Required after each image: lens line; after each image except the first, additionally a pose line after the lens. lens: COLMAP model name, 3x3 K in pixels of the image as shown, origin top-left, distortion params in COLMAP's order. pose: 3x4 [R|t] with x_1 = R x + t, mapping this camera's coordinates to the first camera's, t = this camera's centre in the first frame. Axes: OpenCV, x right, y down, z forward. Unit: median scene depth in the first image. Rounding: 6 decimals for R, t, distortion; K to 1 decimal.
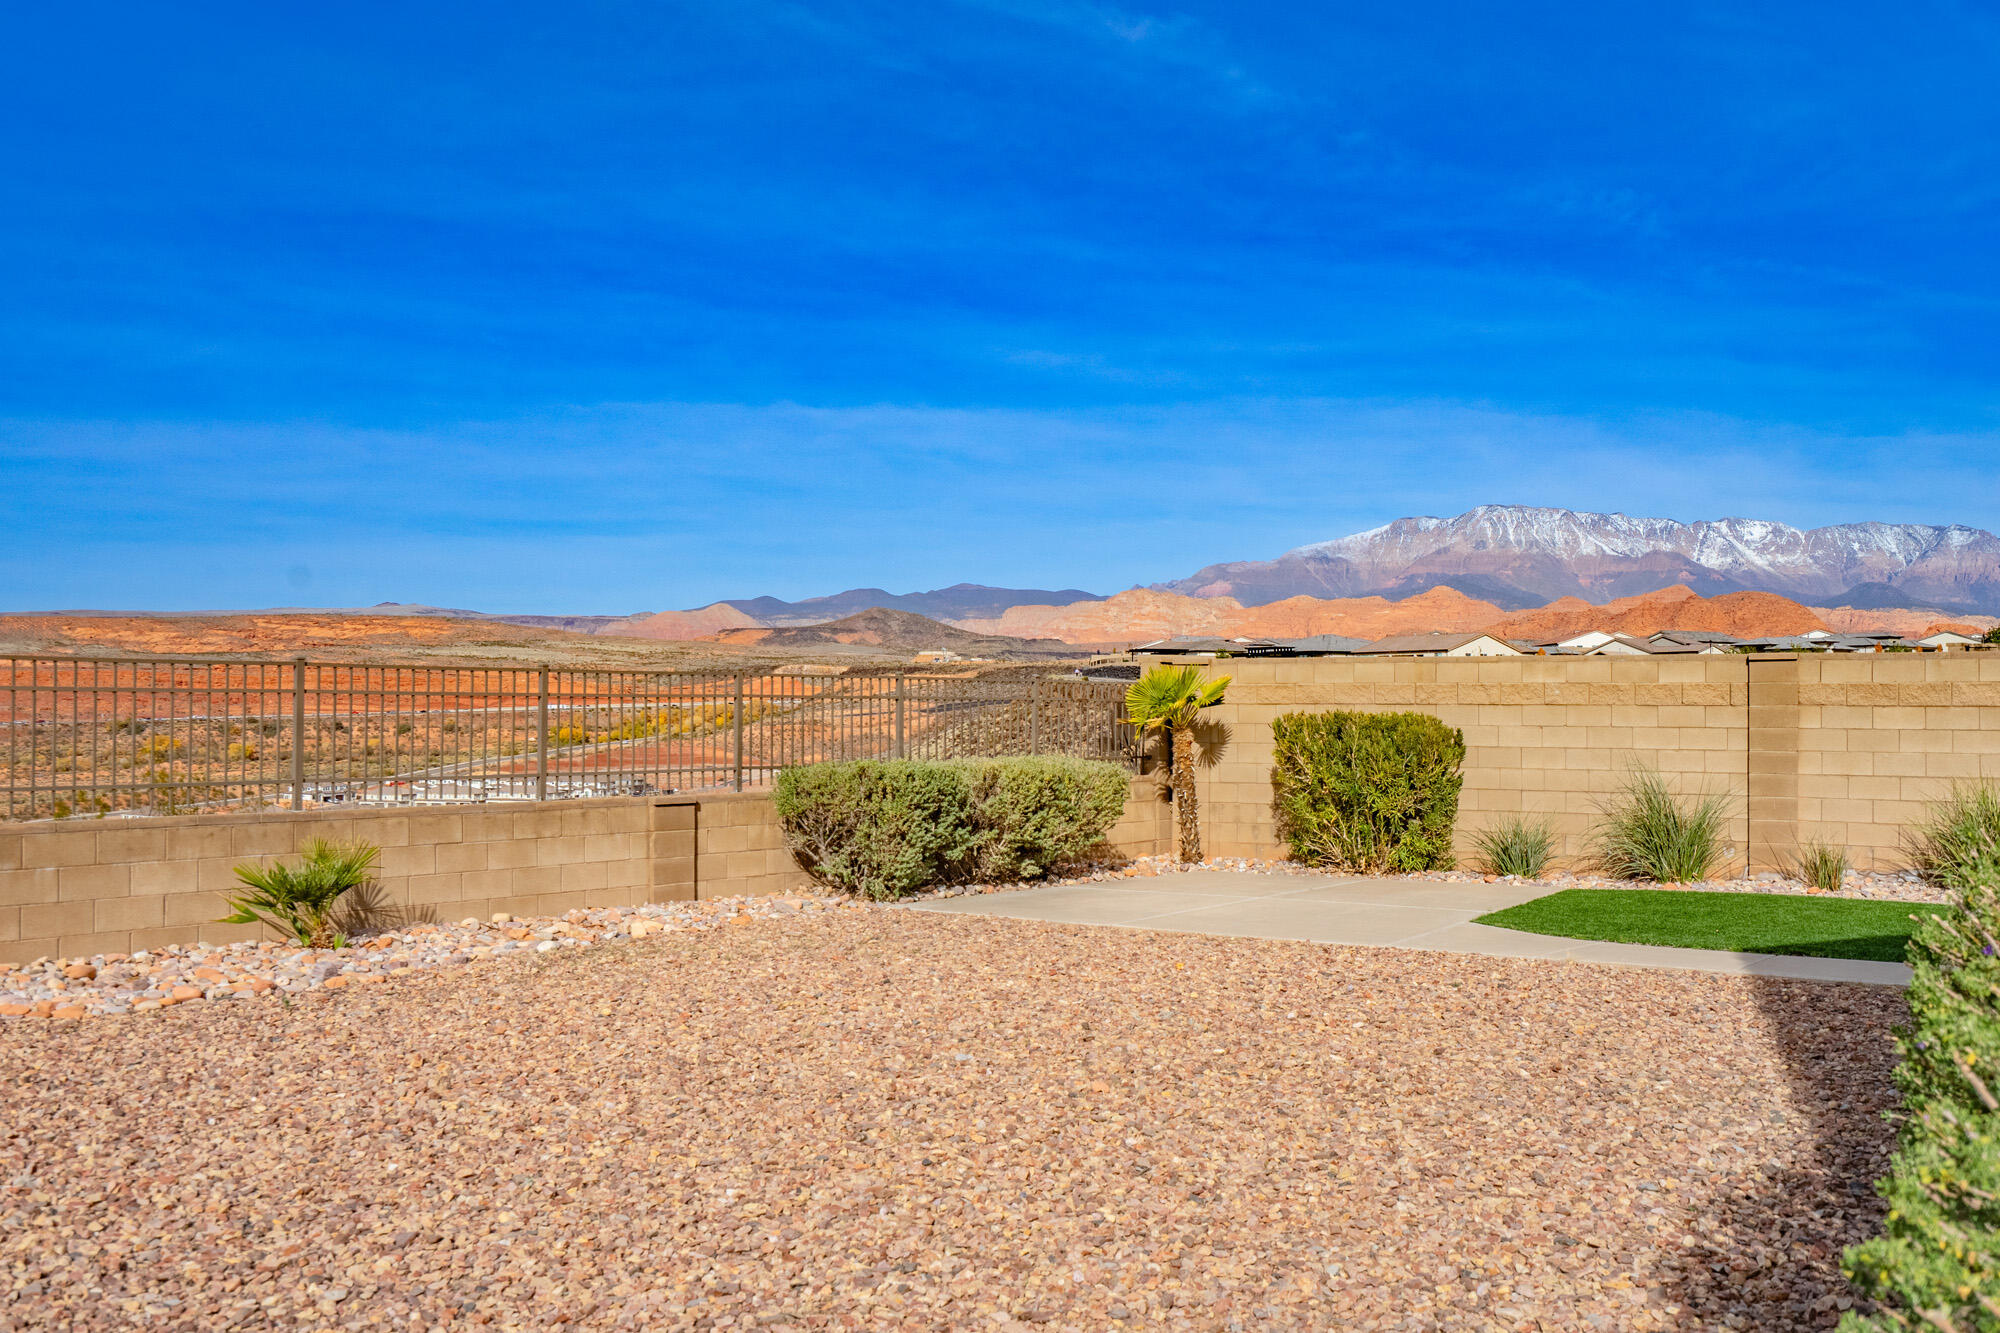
lens RADIAL K [[1785.0, 0, 1020.2], [0, 1785.0, 682.2], [0, 0, 1]] dist [0.006143, 0.011001]
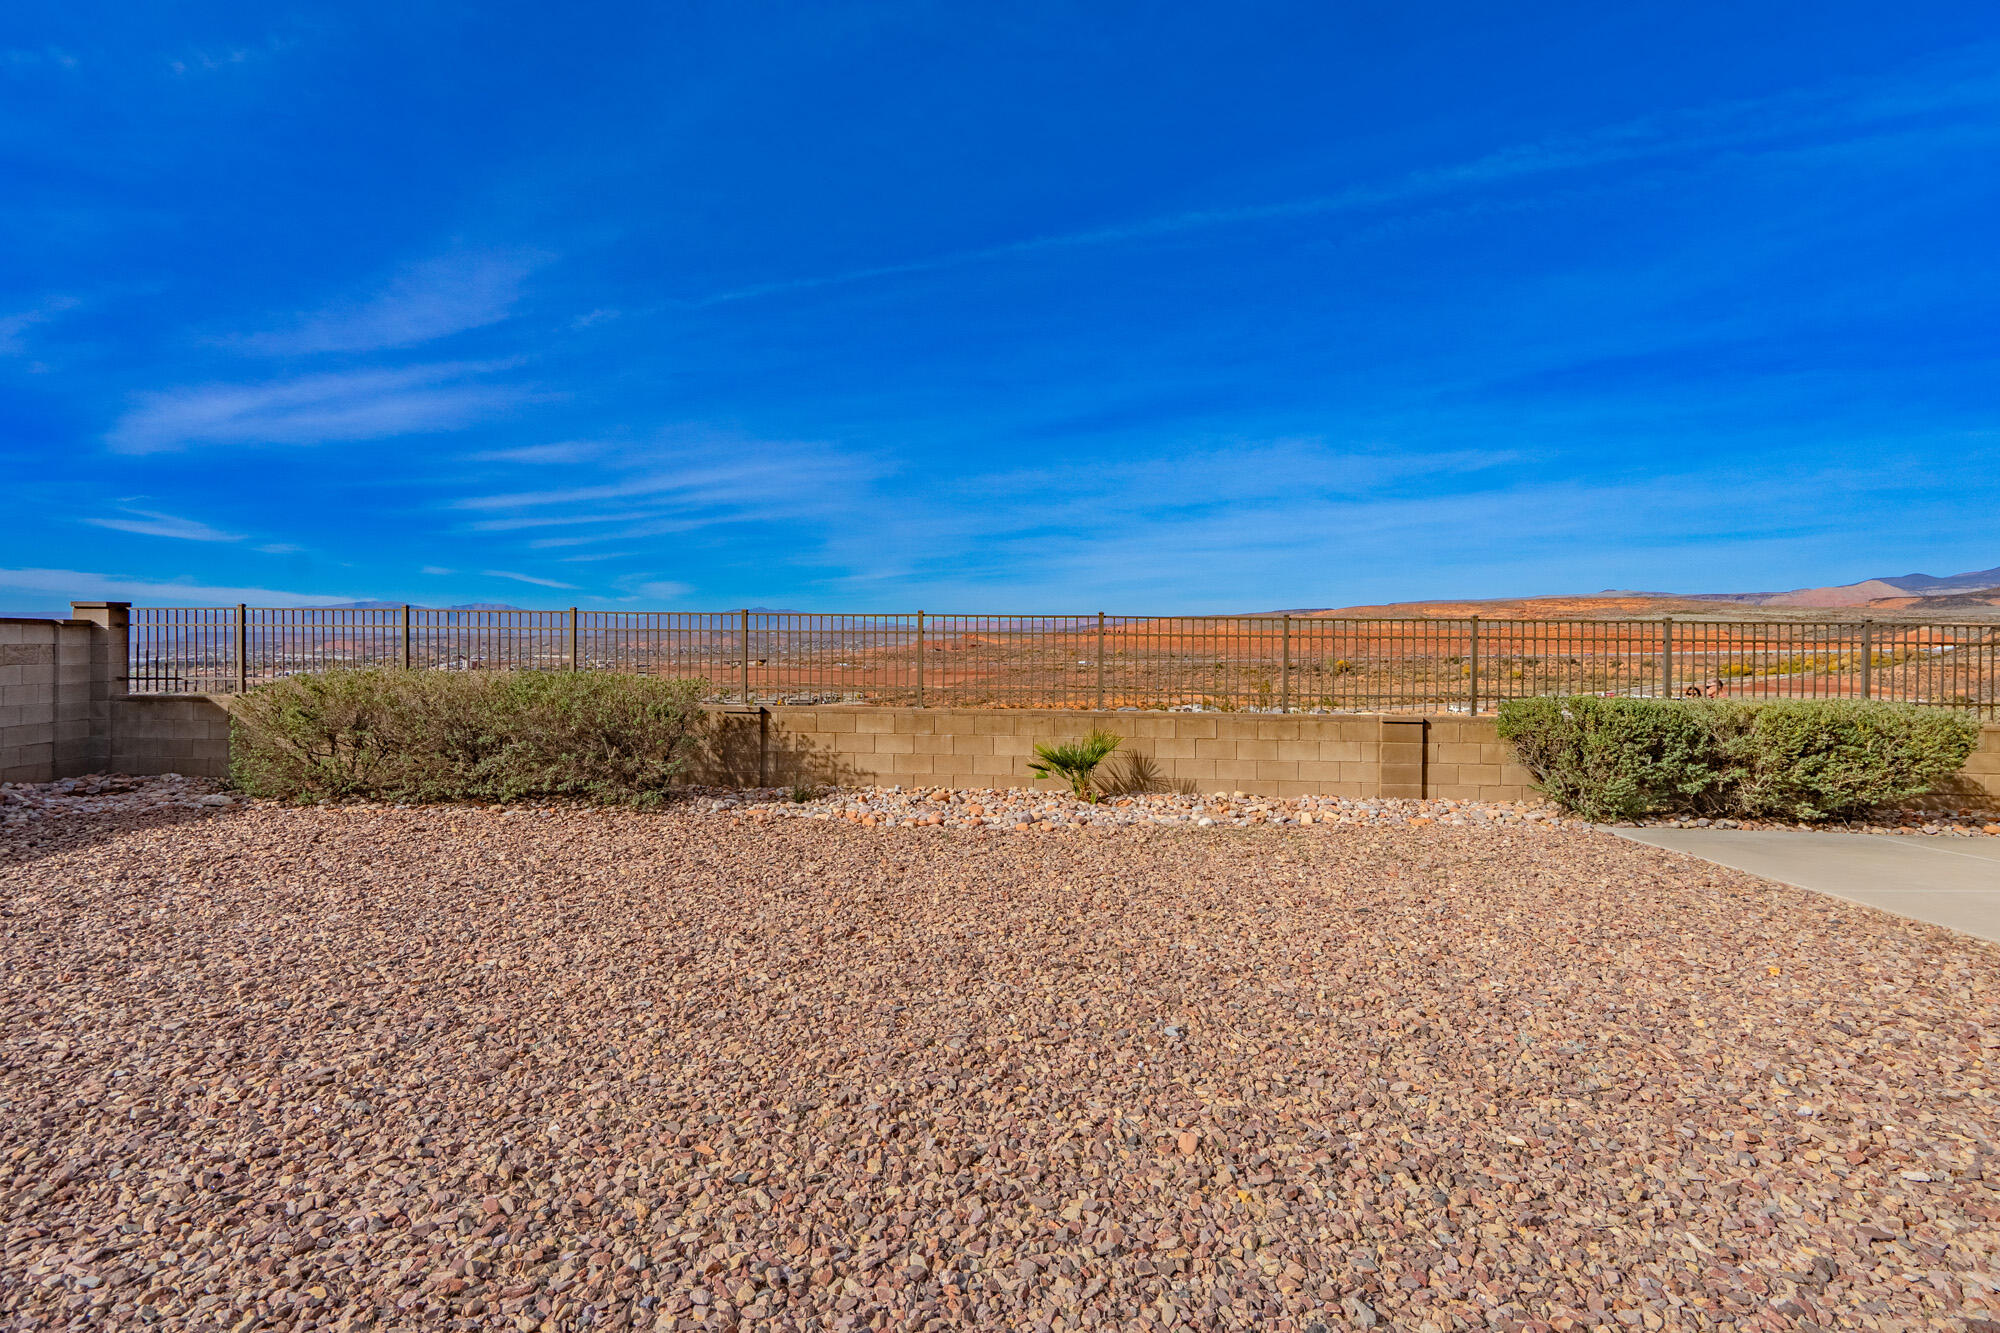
lens RADIAL K [[929.6, 0, 995.2], [0, 929.6, 674.3], [0, 0, 1]] dist [-0.006206, 0.002657]
pose [[0.603463, 0.027138, -0.796929, 0.138329], [0.004628, 0.999285, 0.037533, 0.006978], [0.797377, -0.026338, 0.602906, 0.323476]]
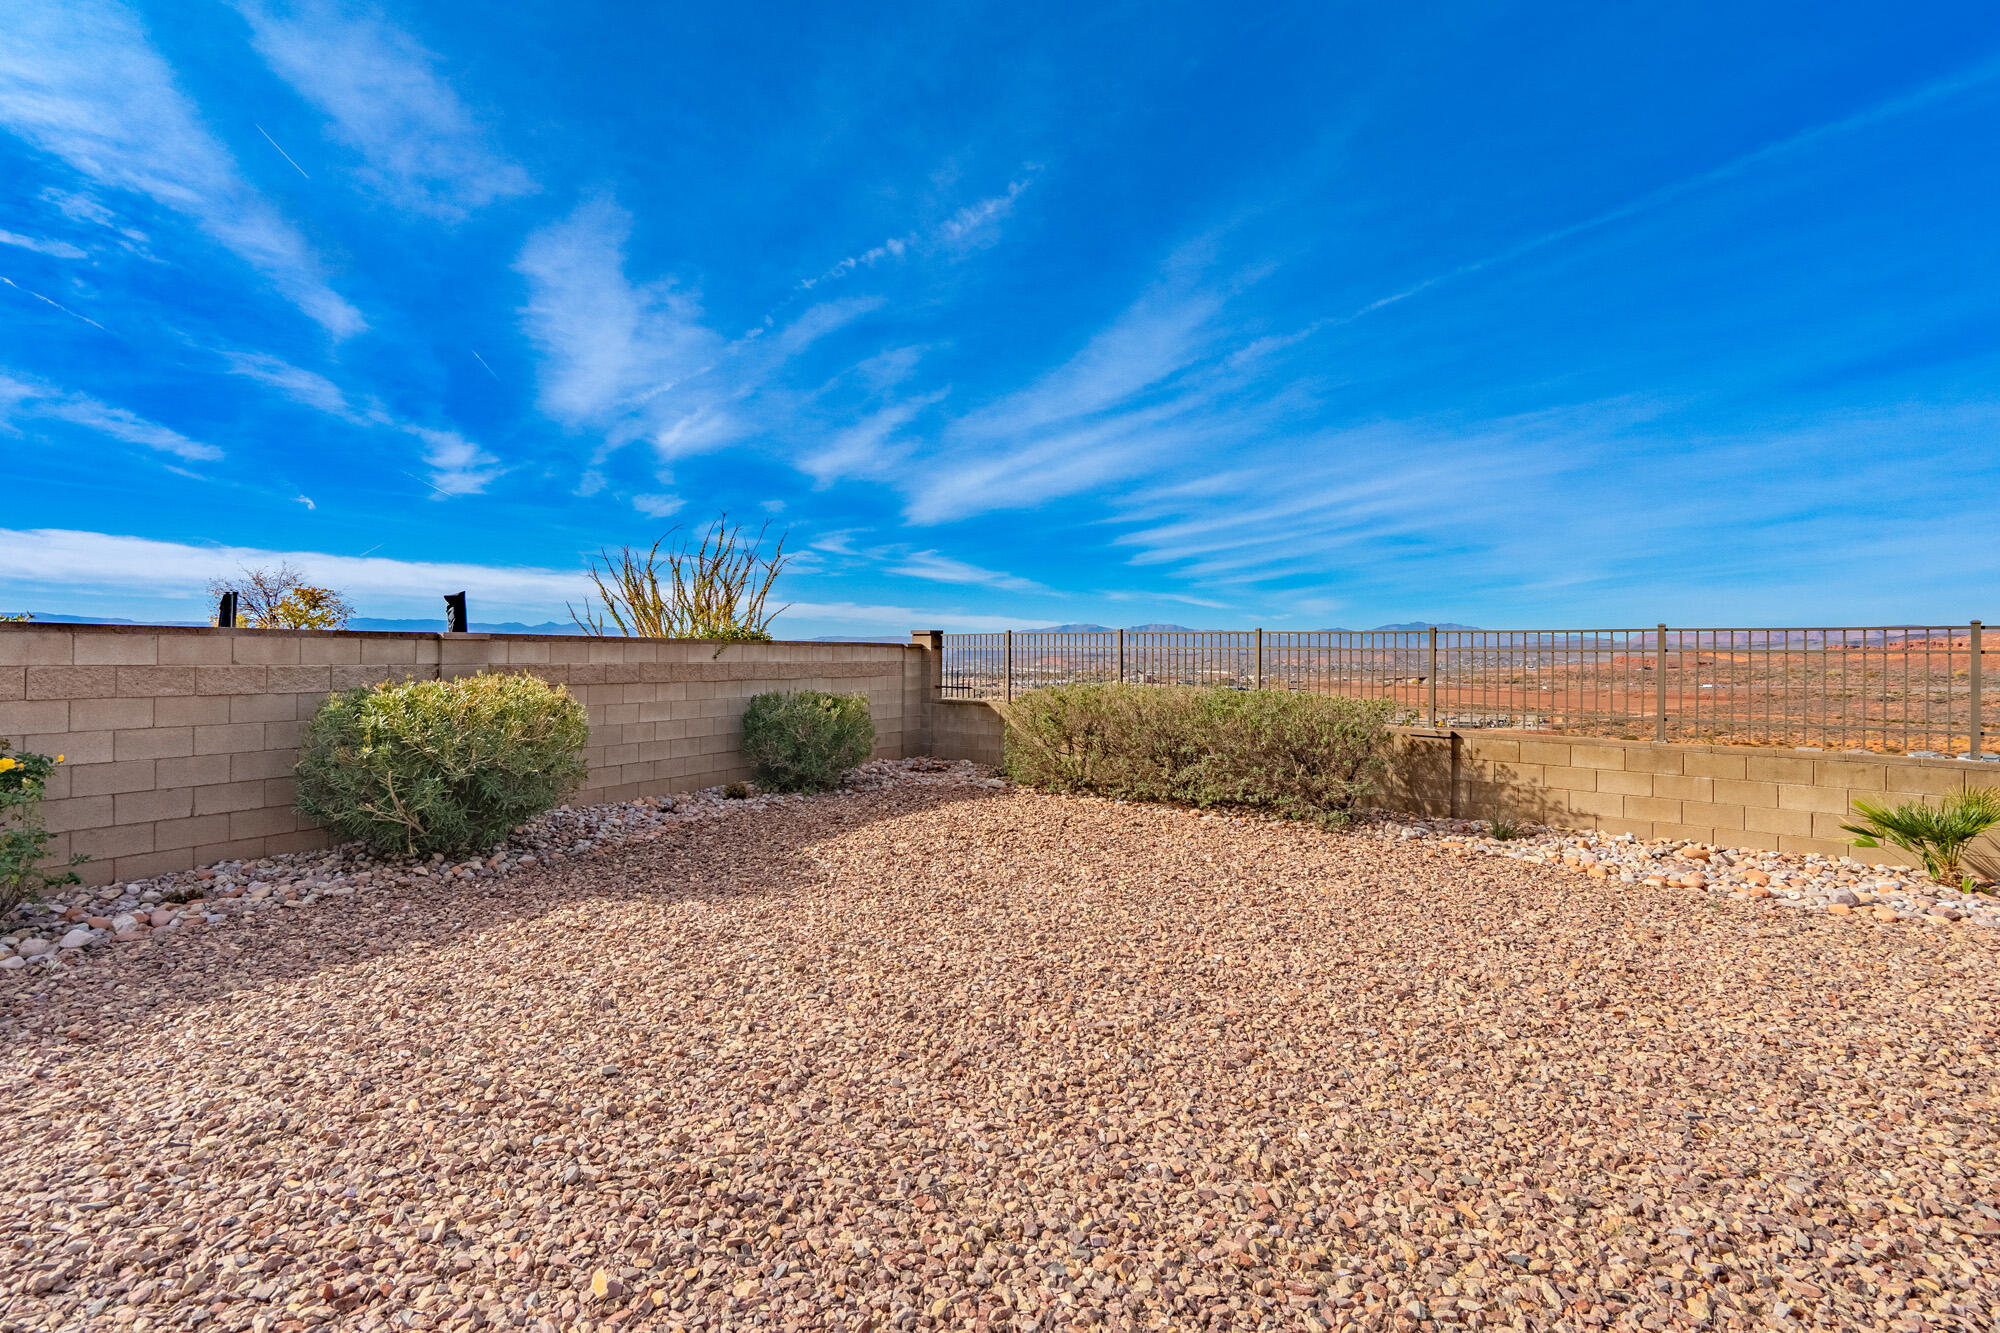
lens RADIAL K [[929.6, 0, 992.9], [0, 929.6, 664.2], [0, 0, 1]] dist [-0.006206, 0.002657]
pose [[-0.025866, 0.006040, -0.999647, 0.132773], [0.004154, 0.999974, 0.005934, 0.005186], [0.999657, -0.003999, -0.025891, 0.303129]]
